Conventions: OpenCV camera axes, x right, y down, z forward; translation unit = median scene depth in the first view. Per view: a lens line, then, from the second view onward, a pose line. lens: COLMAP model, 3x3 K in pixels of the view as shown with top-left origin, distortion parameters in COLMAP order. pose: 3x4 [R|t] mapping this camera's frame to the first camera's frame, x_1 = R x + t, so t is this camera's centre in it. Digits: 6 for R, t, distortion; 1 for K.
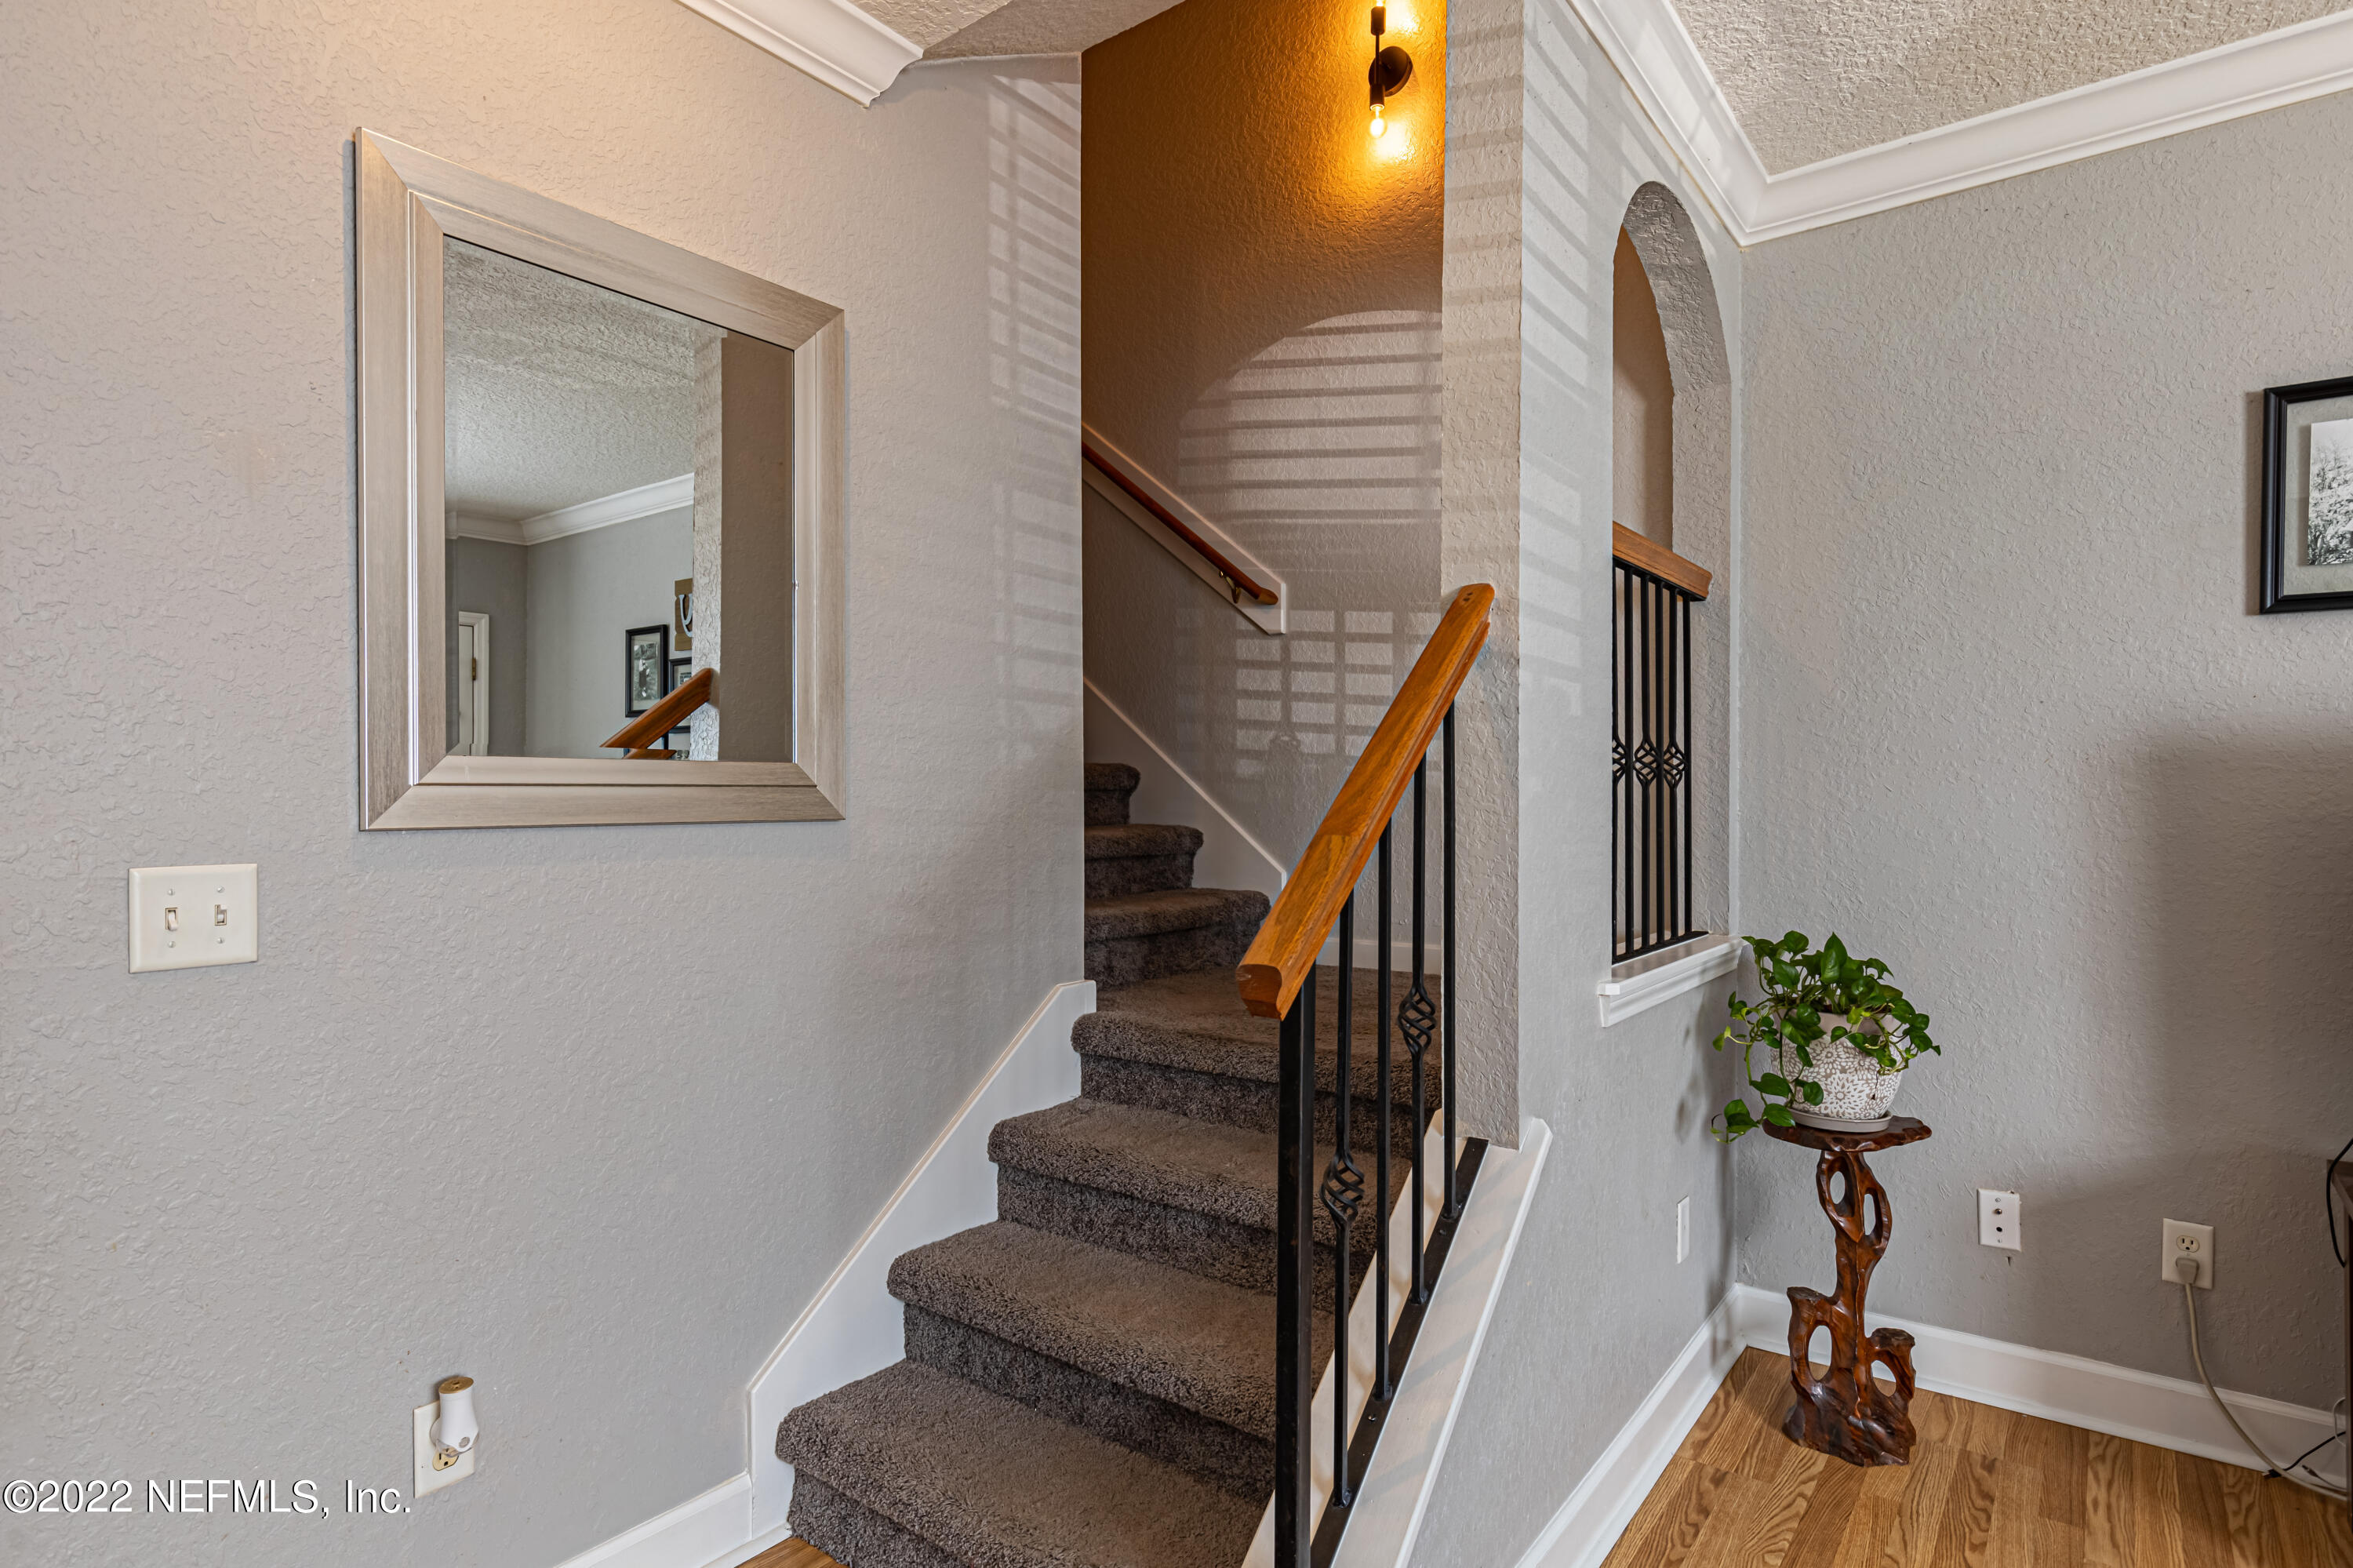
lens RADIAL K [[1247.3, 0, 1172.7], [0, 1247.3, 798.1], [0, 0, 1]] dist [0.003977, 0.000317]
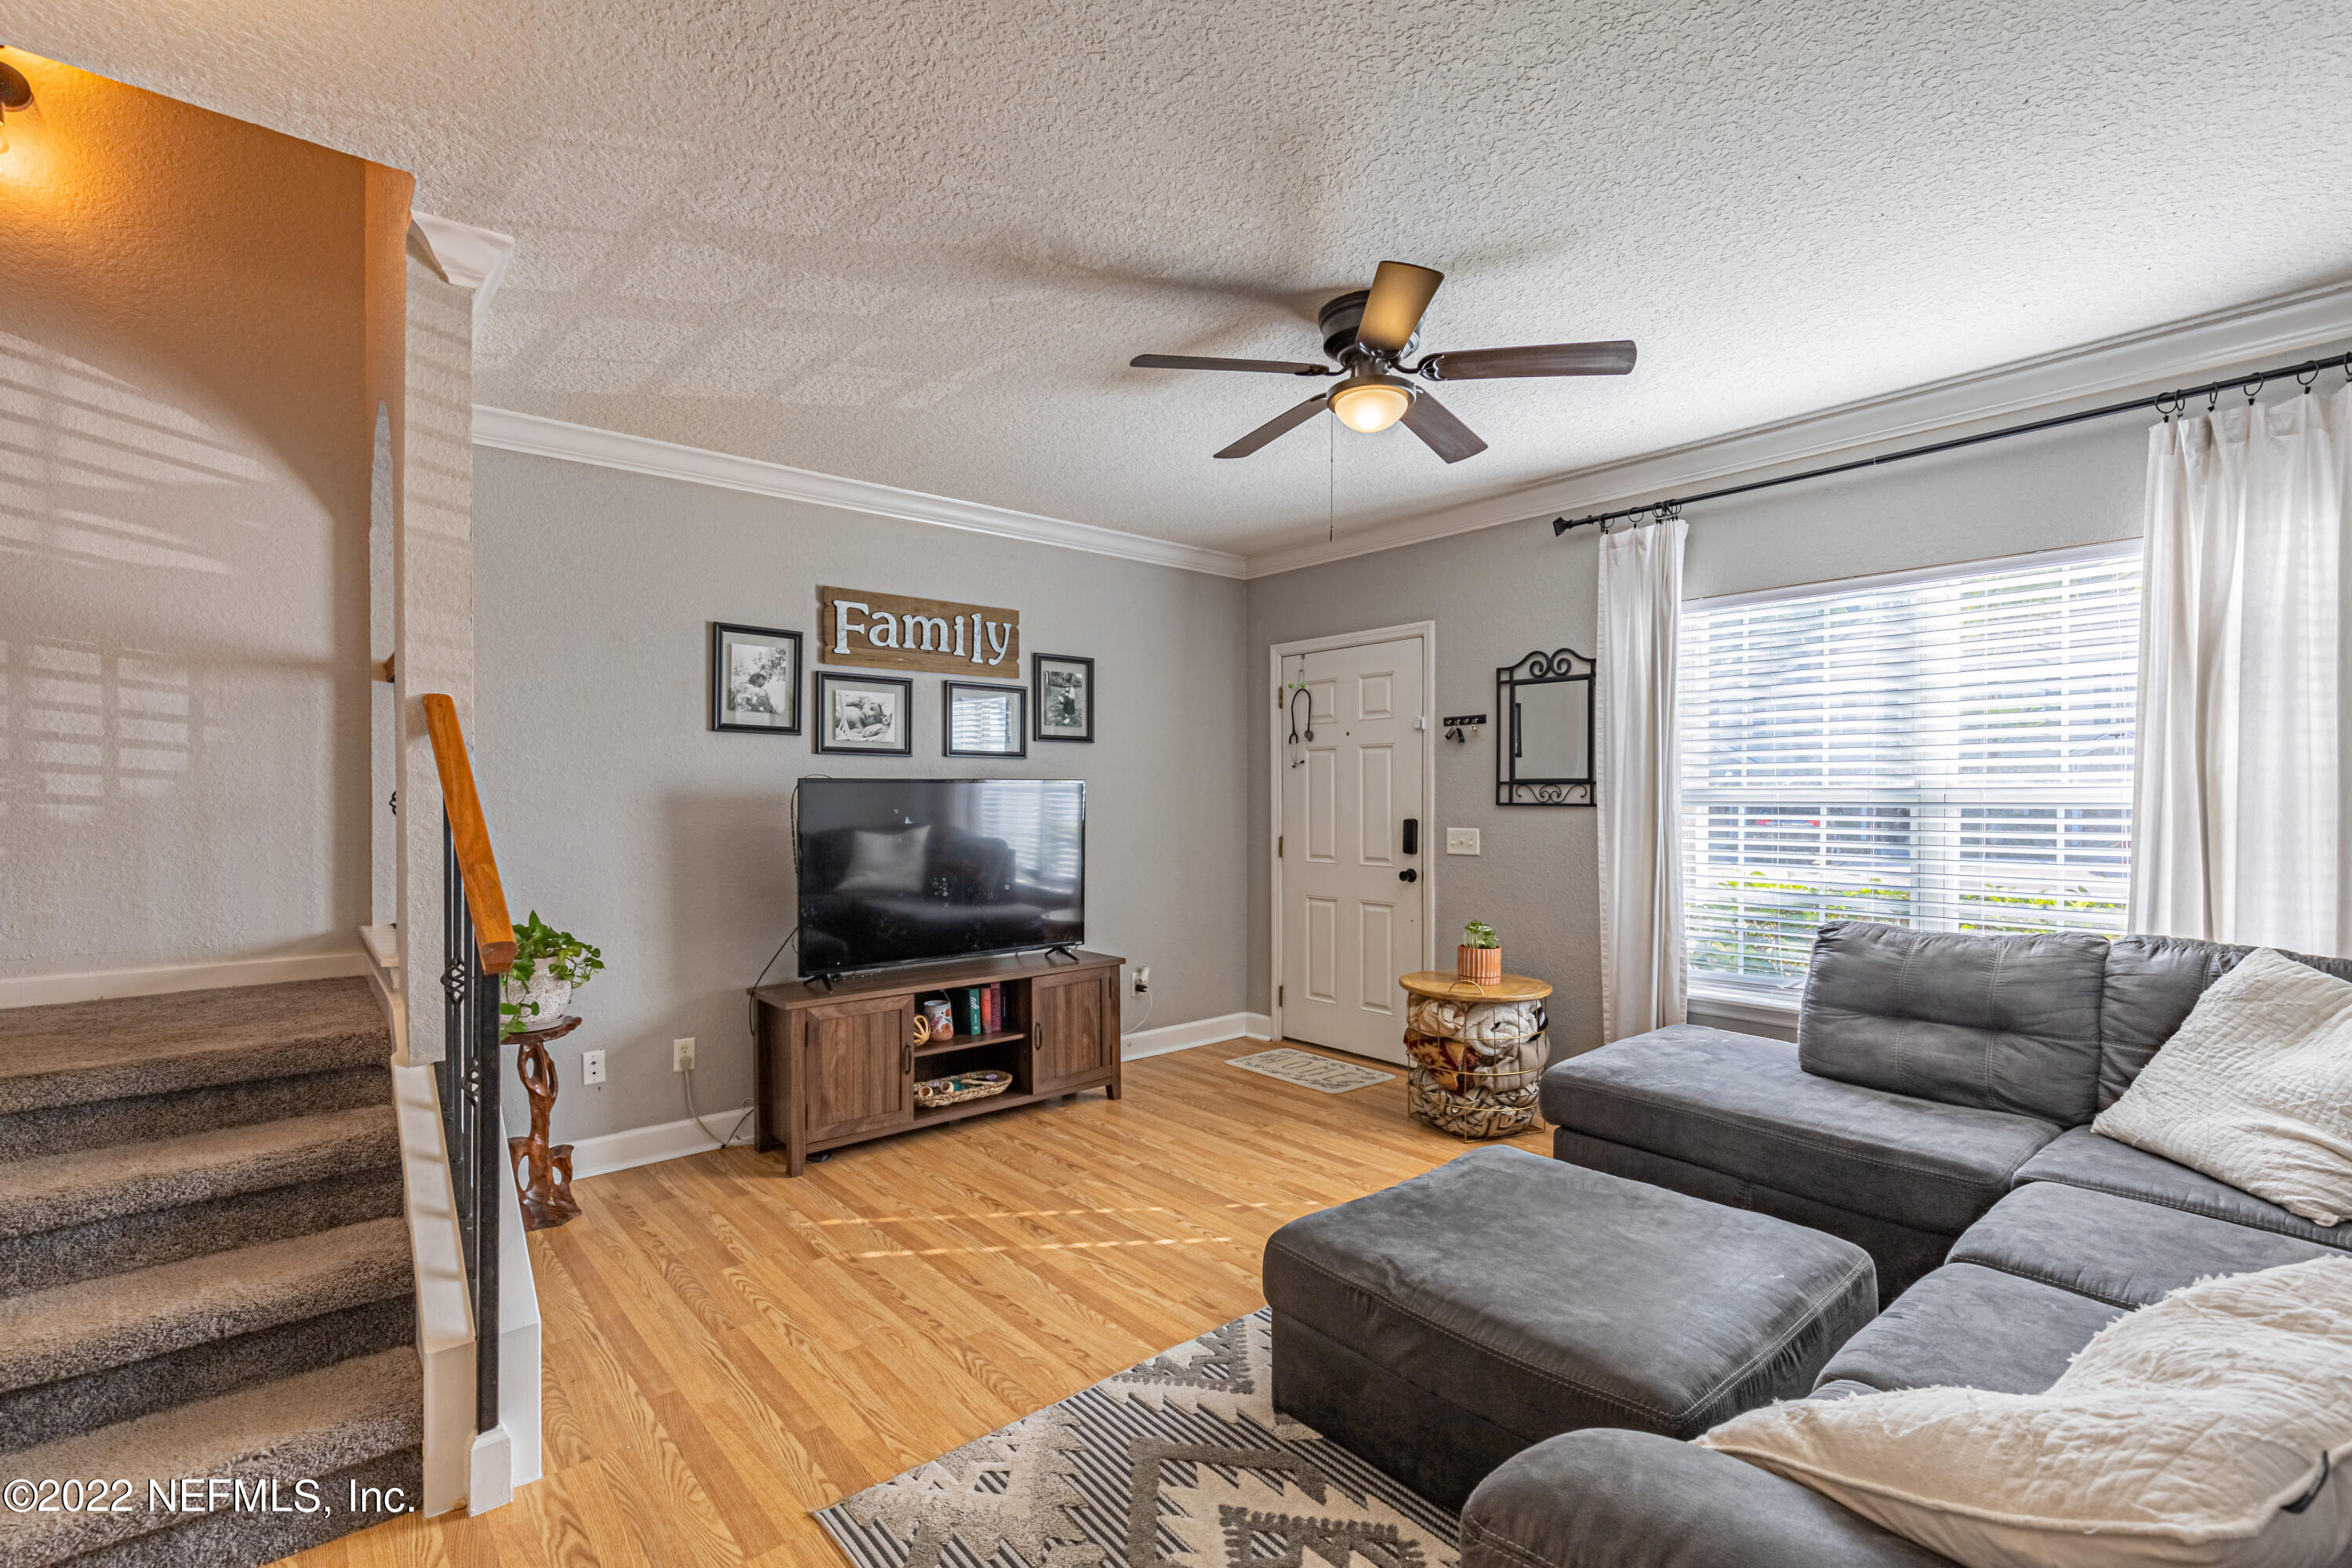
lens RADIAL K [[1058.4, 0, 1175.1], [0, 1058.4, 798.5], [0, 0, 1]] dist [0.002377, 0.000393]
pose [[0.217347, 0.001150, 0.976094, -0.628300], [0.005046, 0.999985, -0.002302, -0.028377], [-0.976081, 0.005426, 0.217338, -0.107875]]
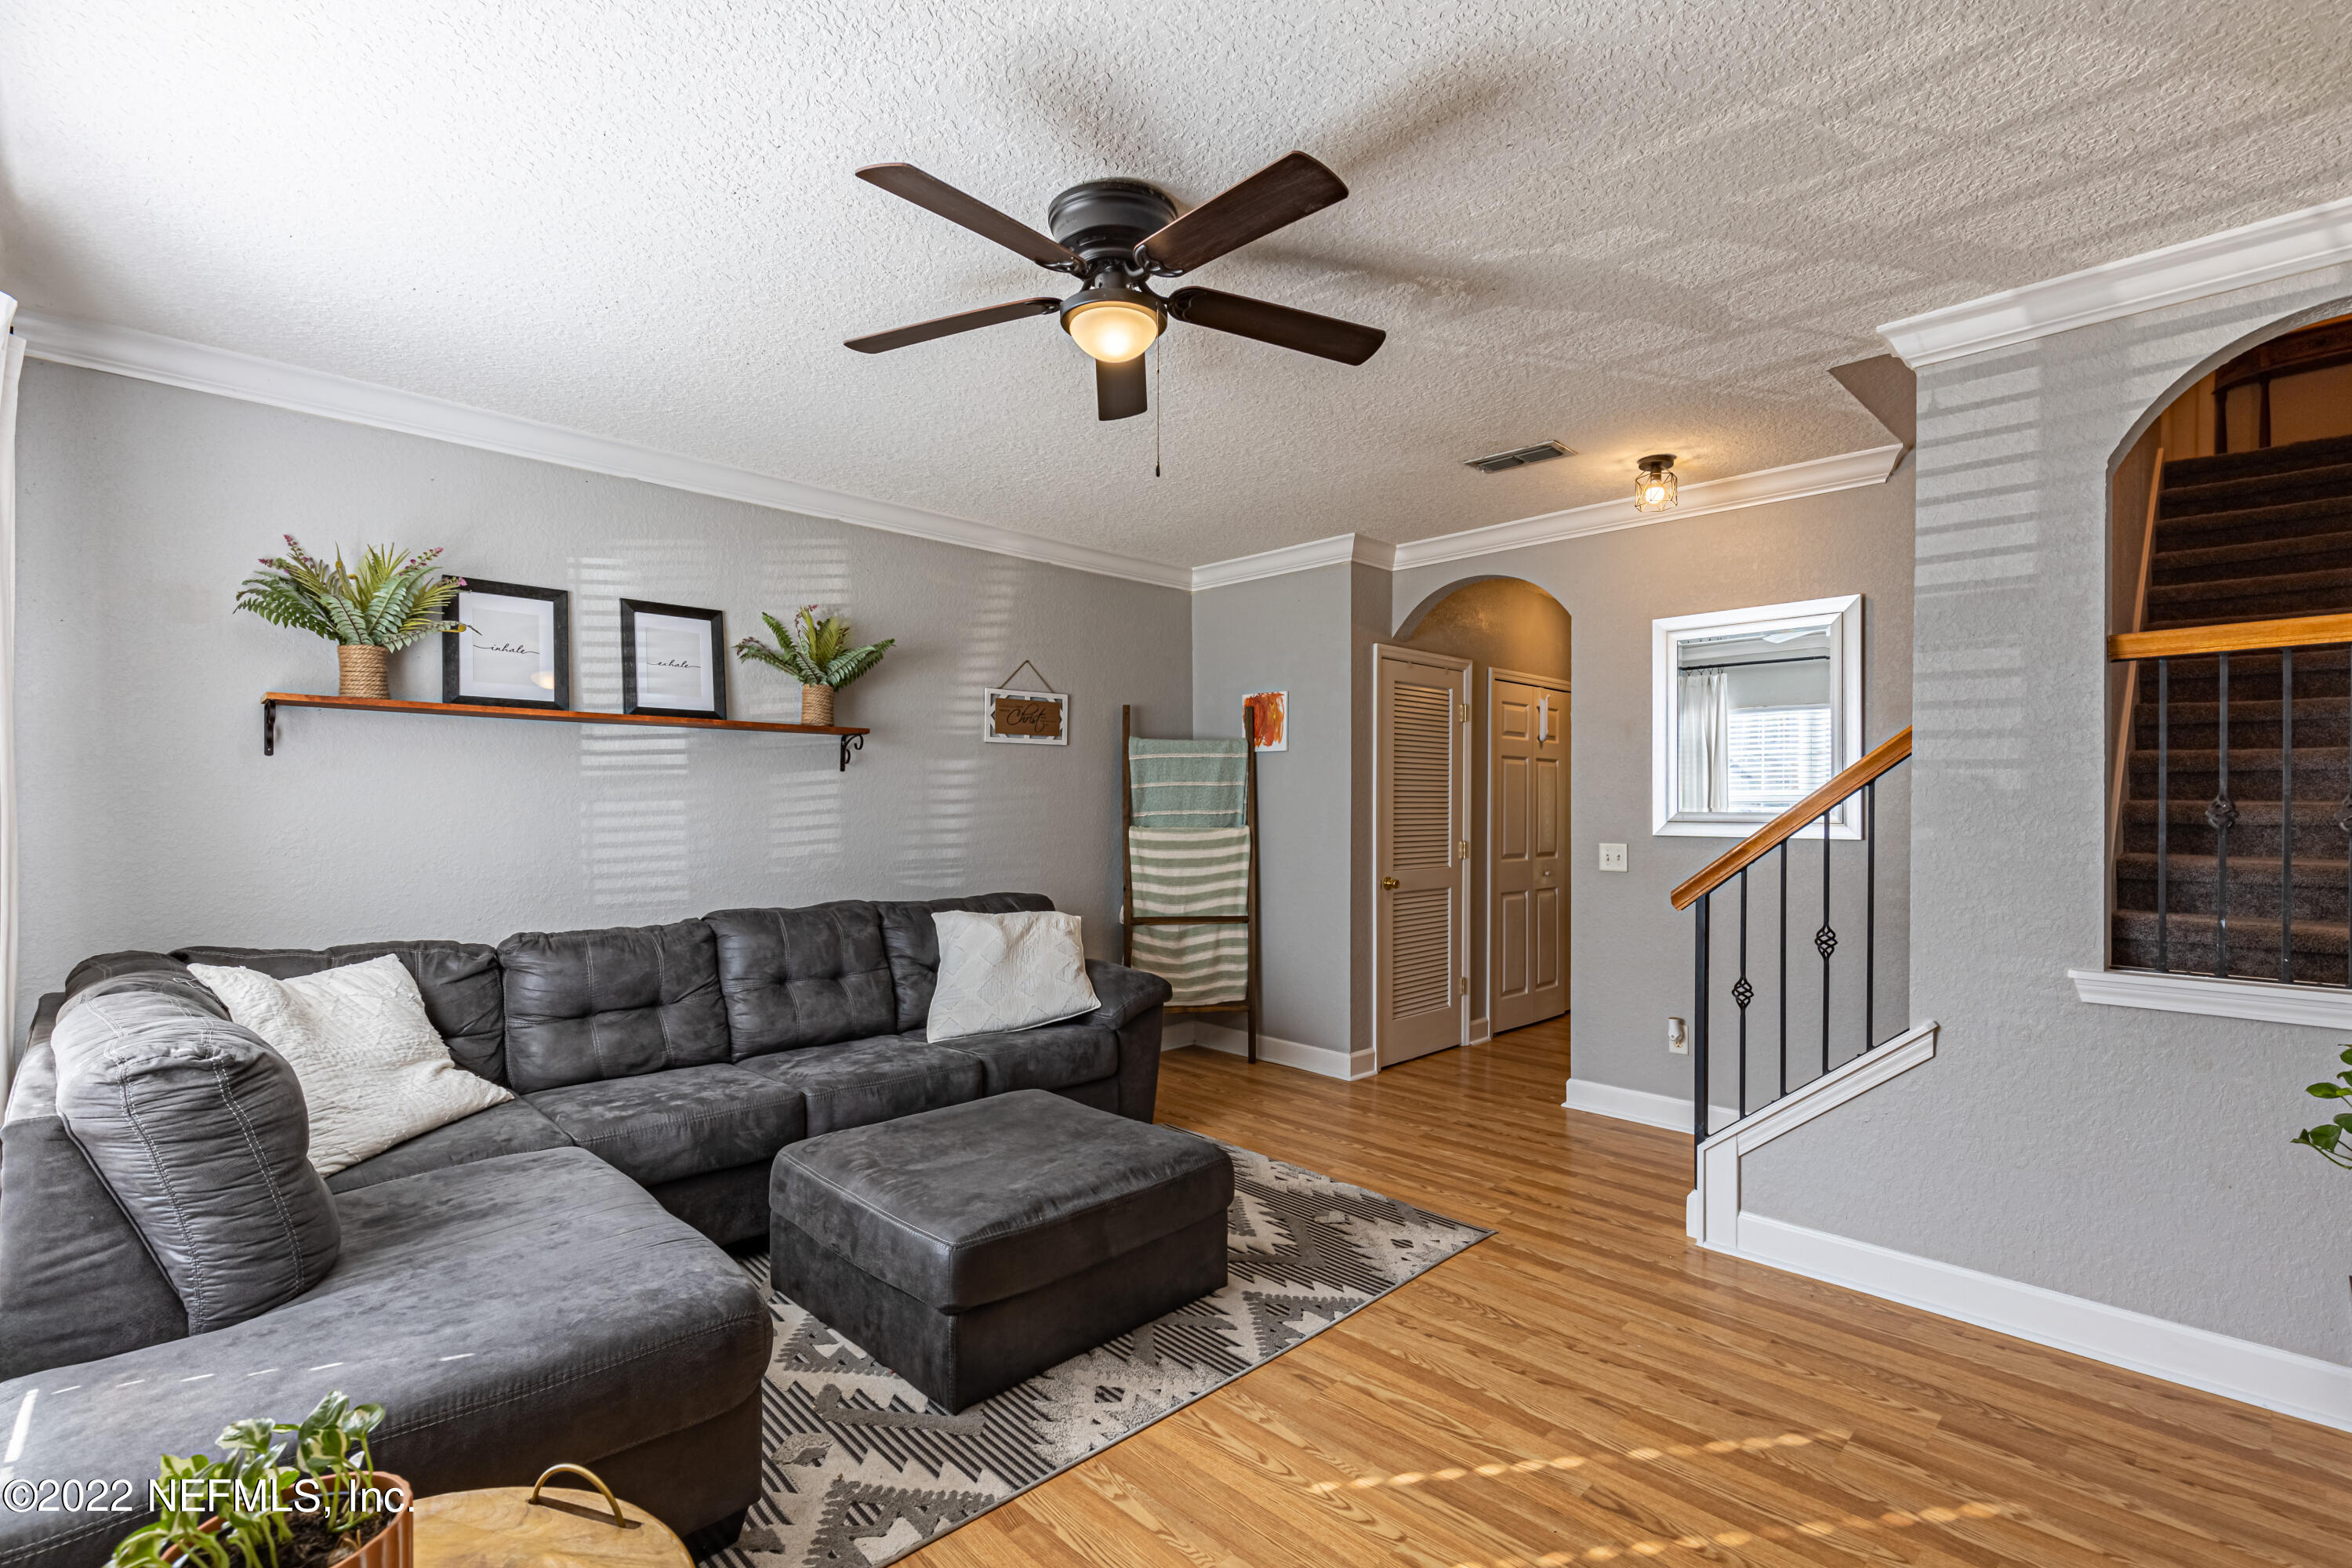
lens RADIAL K [[1058.4, 0, 1172.5], [0, 1058.4, 799.9], [0, 0, 1]] dist [0.002377, 0.000393]
pose [[-0.153458, -0.004770, -0.988144, 2.164364], [-0.005567, 0.999977, -0.003962, -0.035492], [0.988139, 0.004893, -0.153481, 0.210675]]
